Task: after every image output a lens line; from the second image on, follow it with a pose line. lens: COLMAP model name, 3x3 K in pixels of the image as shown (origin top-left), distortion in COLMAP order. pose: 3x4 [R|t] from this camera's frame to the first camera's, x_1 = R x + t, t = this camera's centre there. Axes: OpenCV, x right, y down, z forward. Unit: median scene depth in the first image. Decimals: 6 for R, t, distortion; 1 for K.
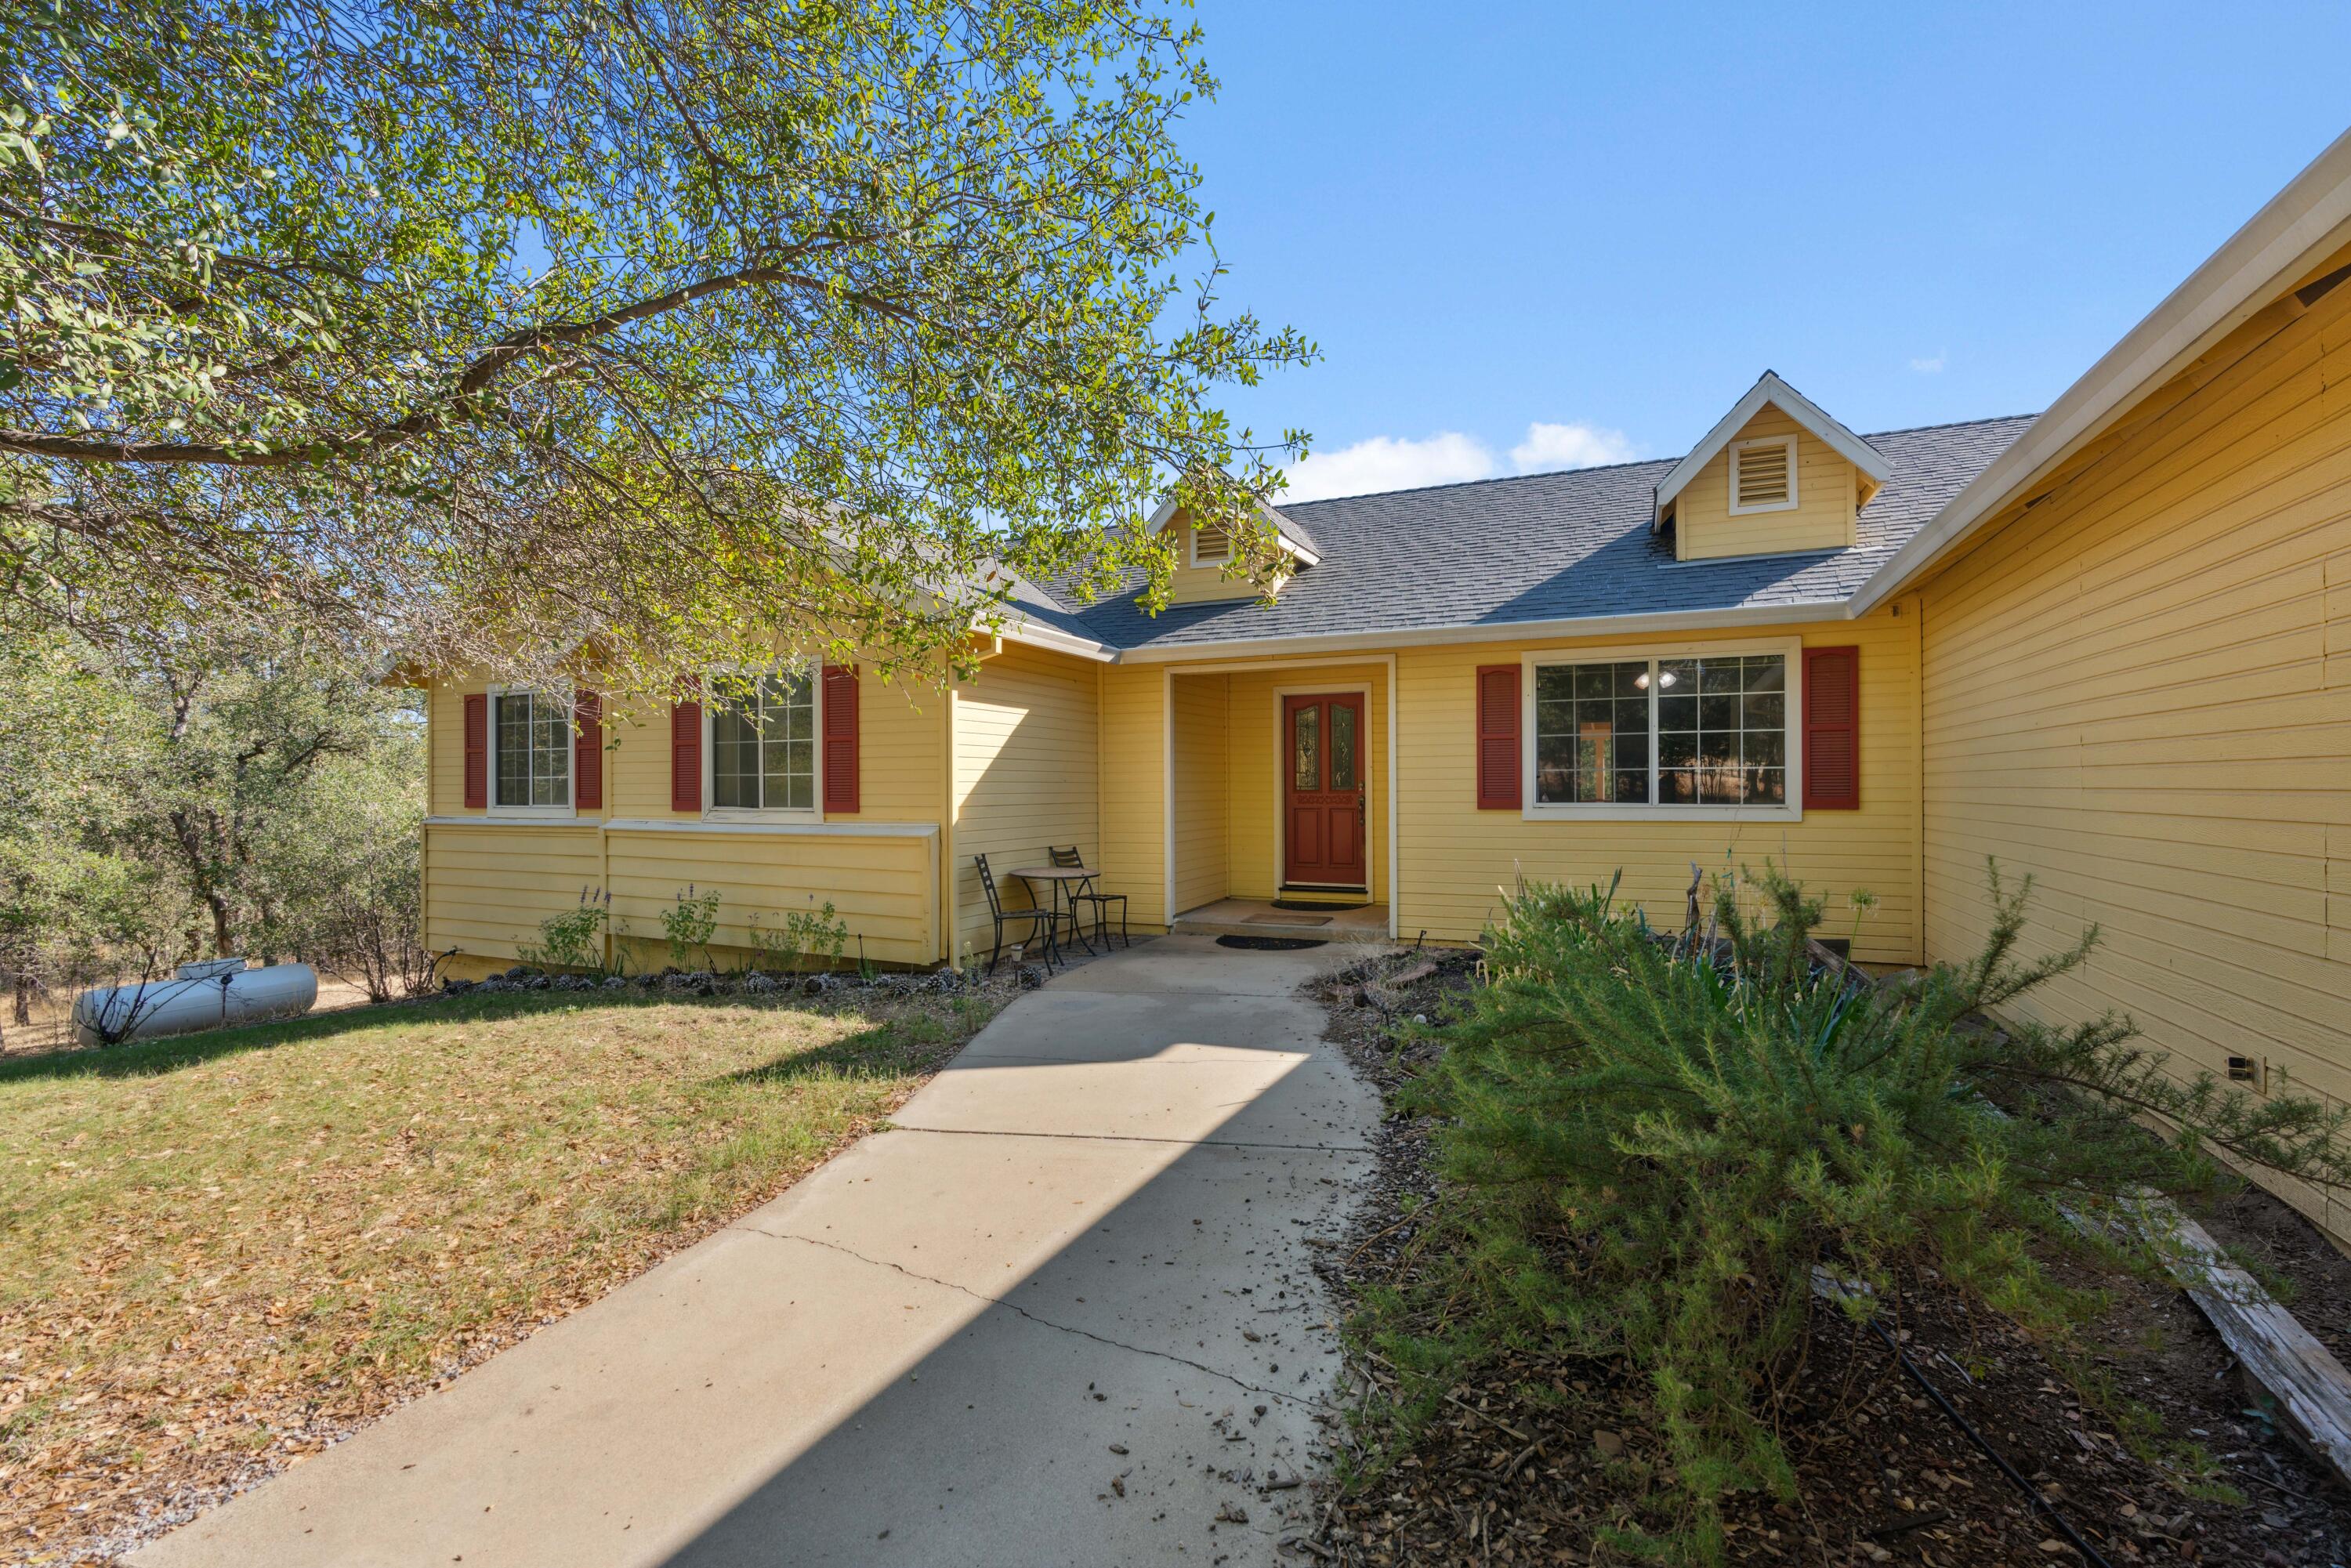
lens RADIAL K [[1054.1, 0, 1155.6], [0, 1054.1, 786.0], [0, 0, 1]] dist [-0.013047, 0.004730]
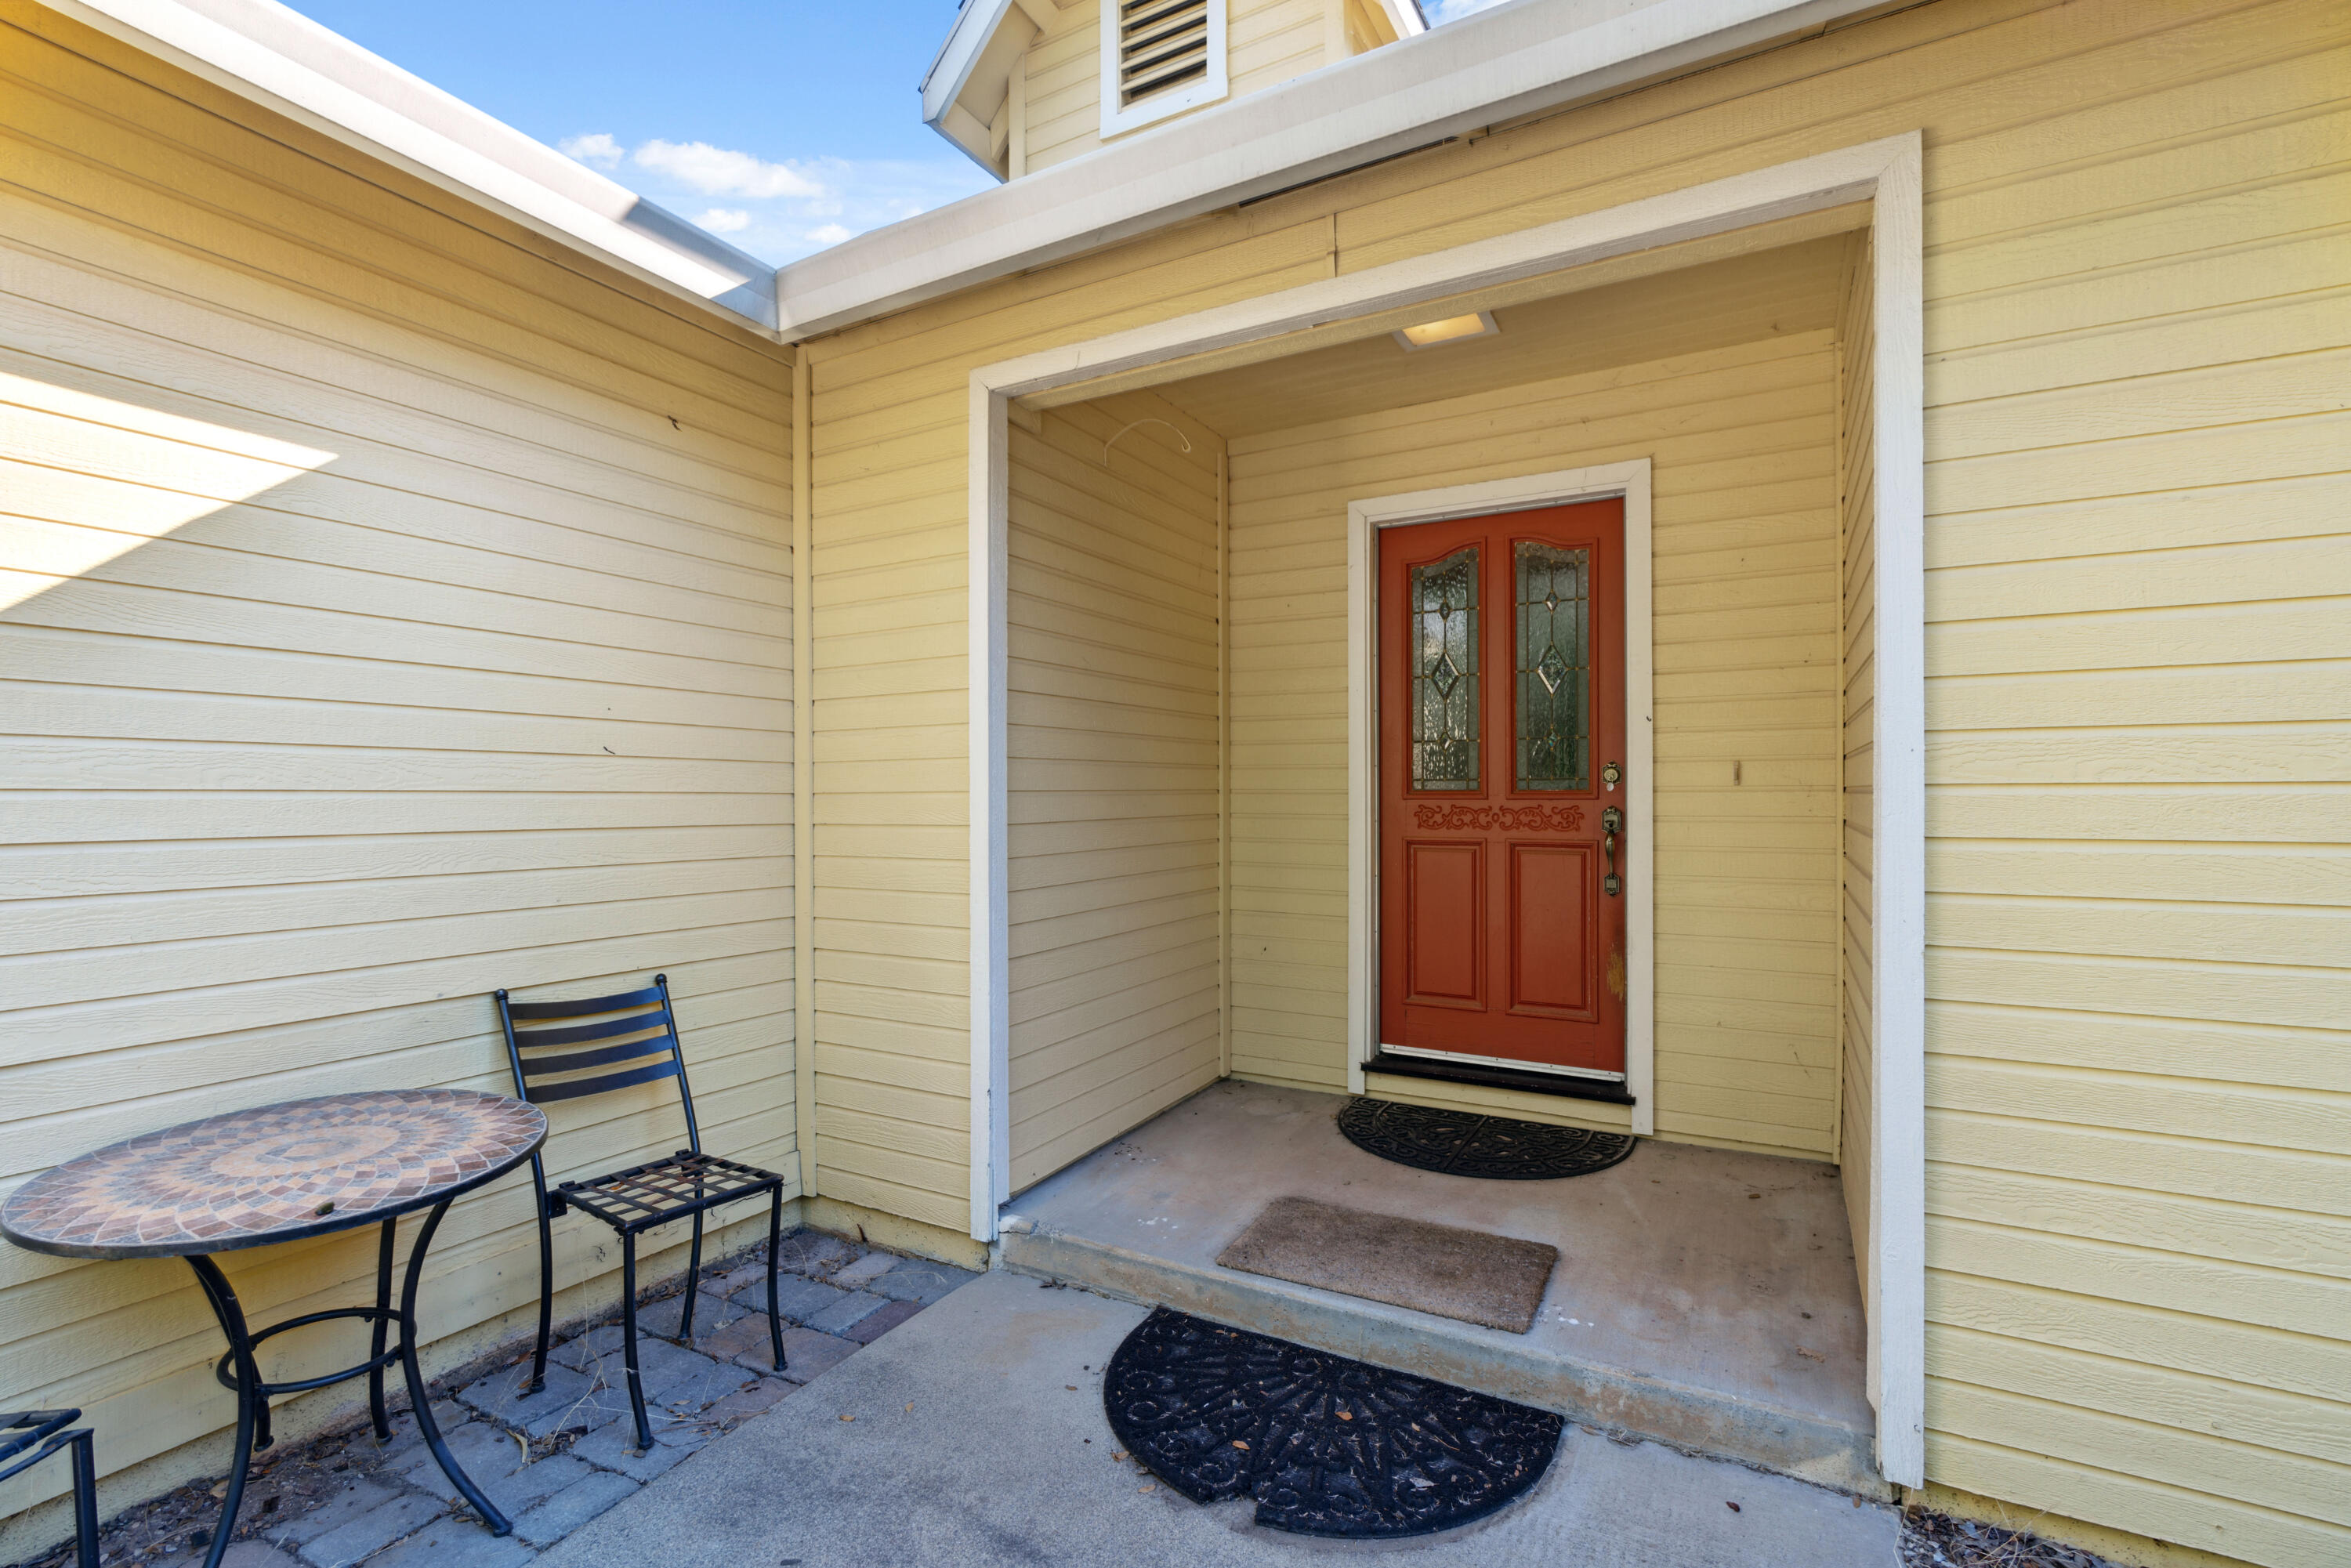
lens RADIAL K [[1054.1, 0, 1171.6], [0, 1054.1, 790.8], [0, 0, 1]] dist [-0.013047, 0.004730]
pose [[0.997056, 0.001330, -0.076671, 0.105760], [-0.001768, 0.999983, -0.005641, 0.008882], [0.076662, 0.005760, 0.997040, 0.846816]]
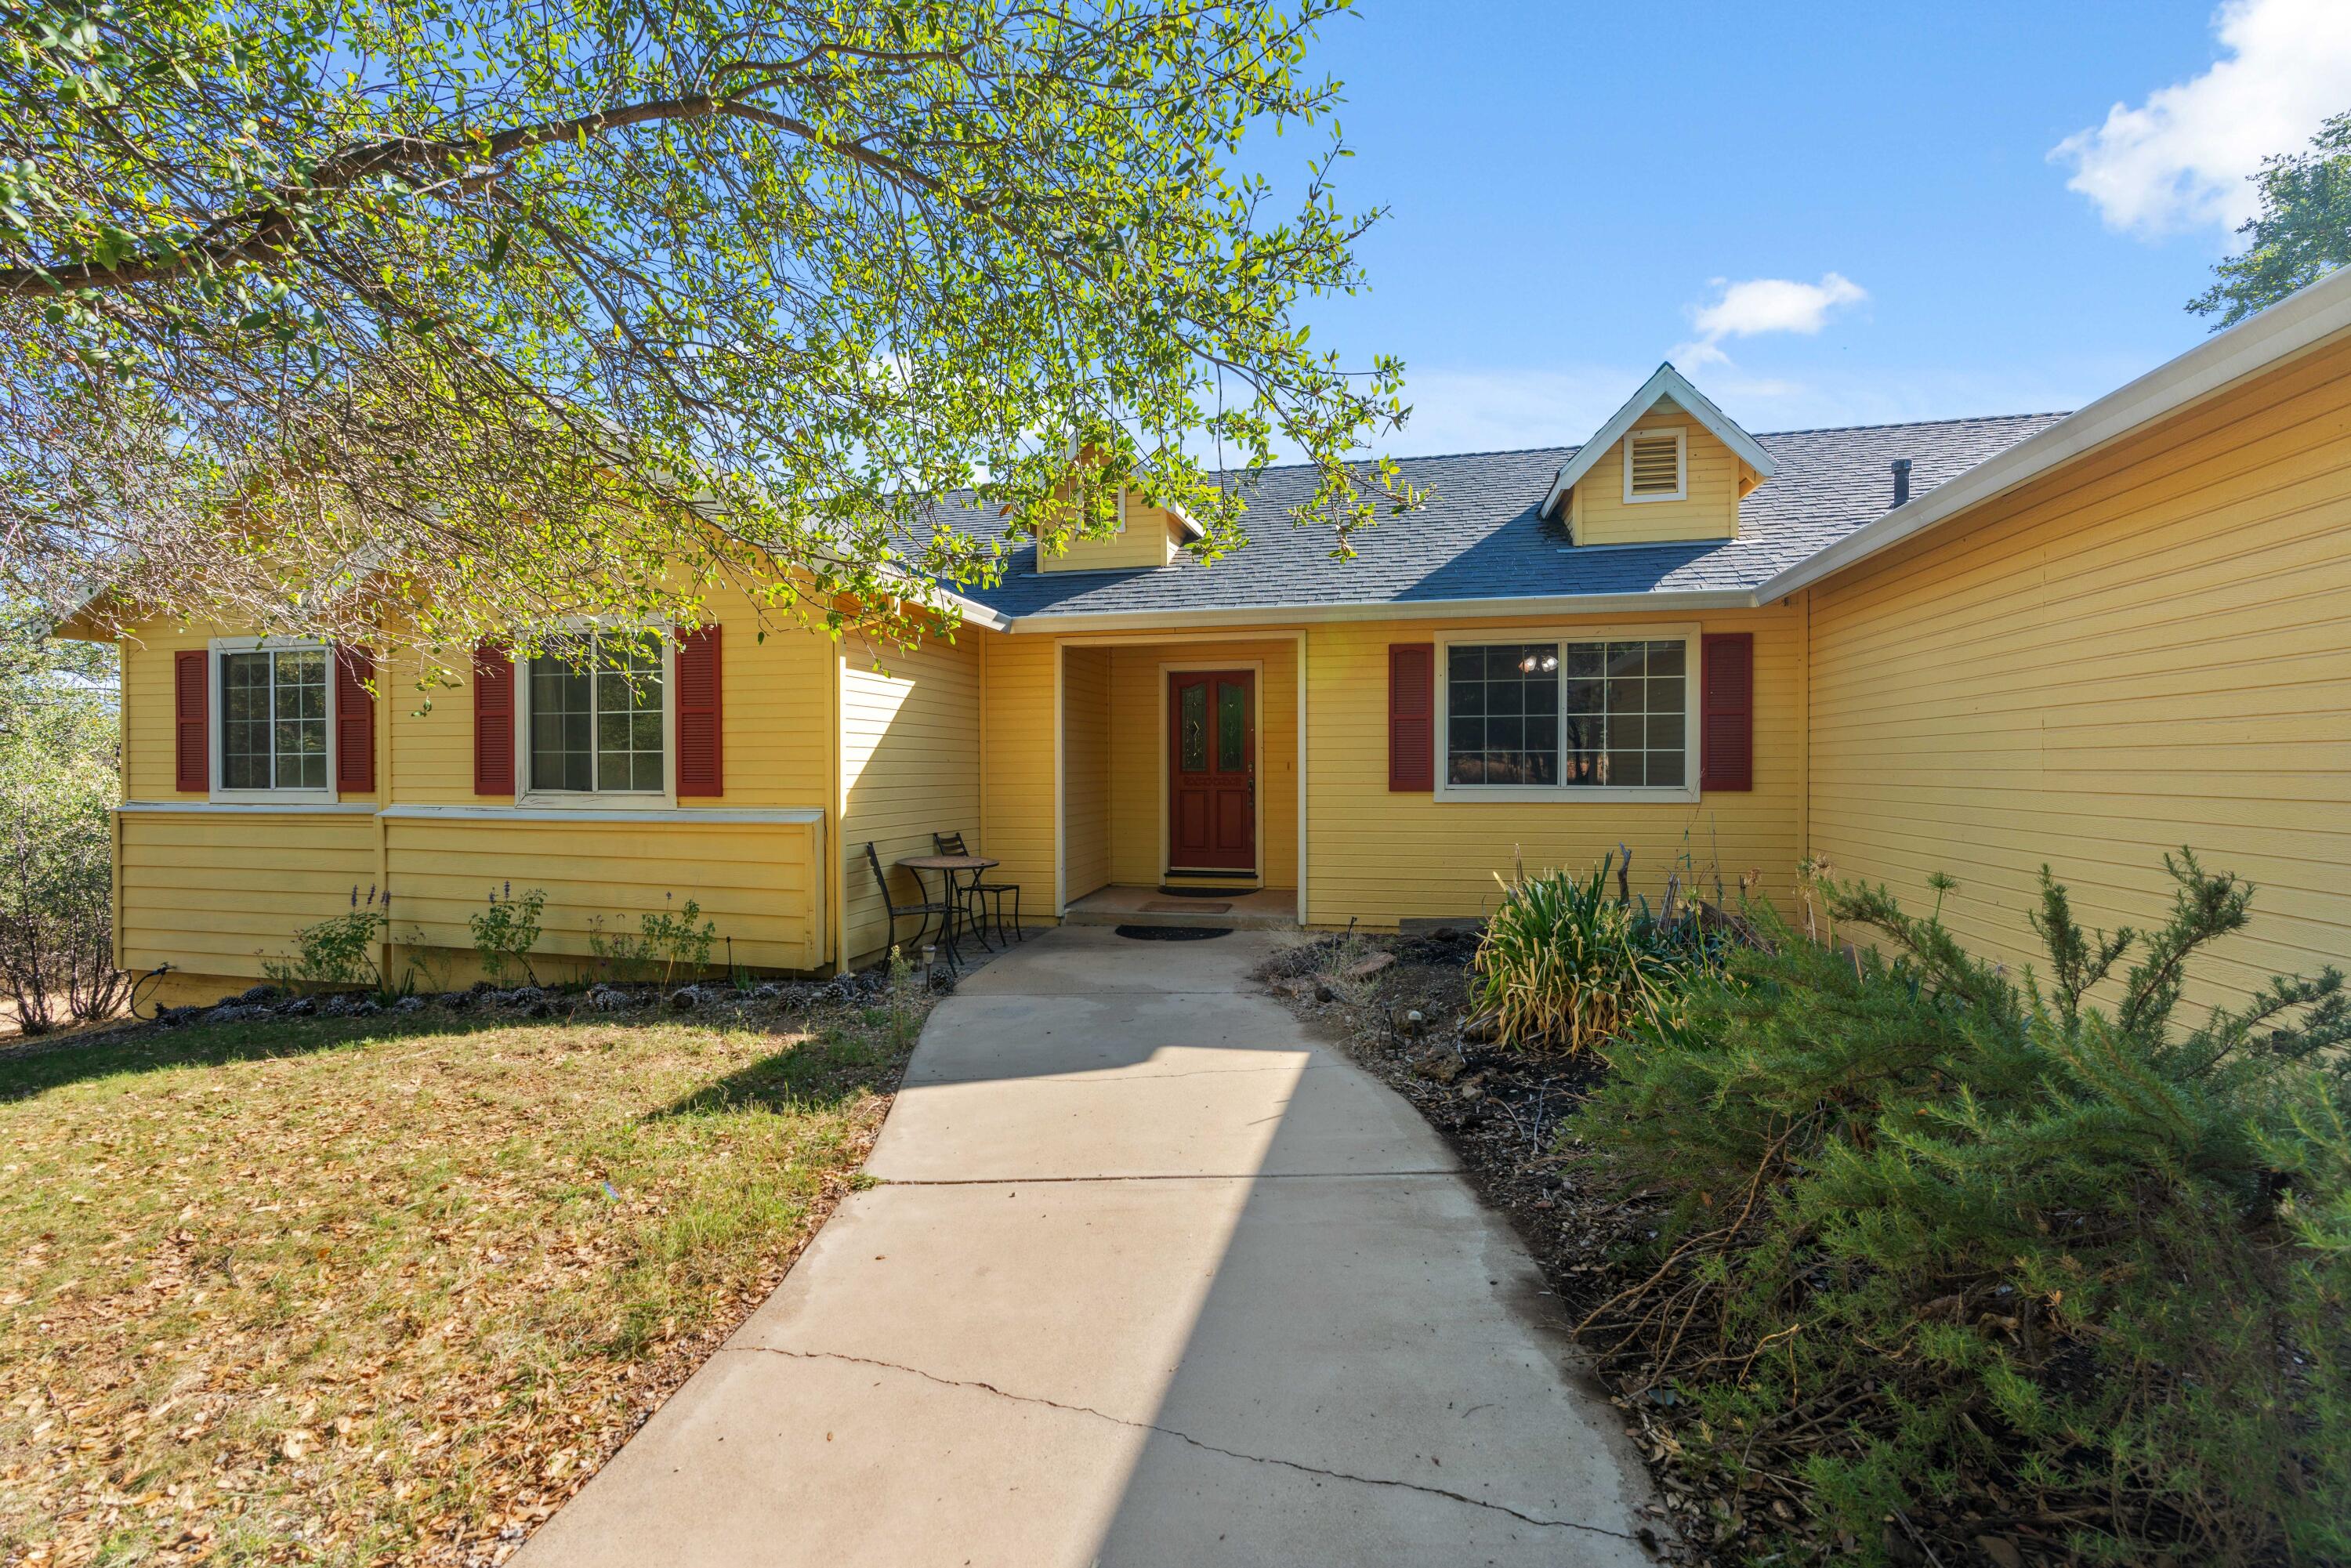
lens RADIAL K [[1054.1, 0, 1158.2], [0, 1054.1, 777.7], [0, 0, 1]] dist [-0.013047, 0.004730]
pose [[0.980603, 0.000616, 0.196001, -0.101478], [-0.002485, 0.999954, 0.009292, 0.001172], [-0.195986, -0.009599, 0.980560, 0.083139]]
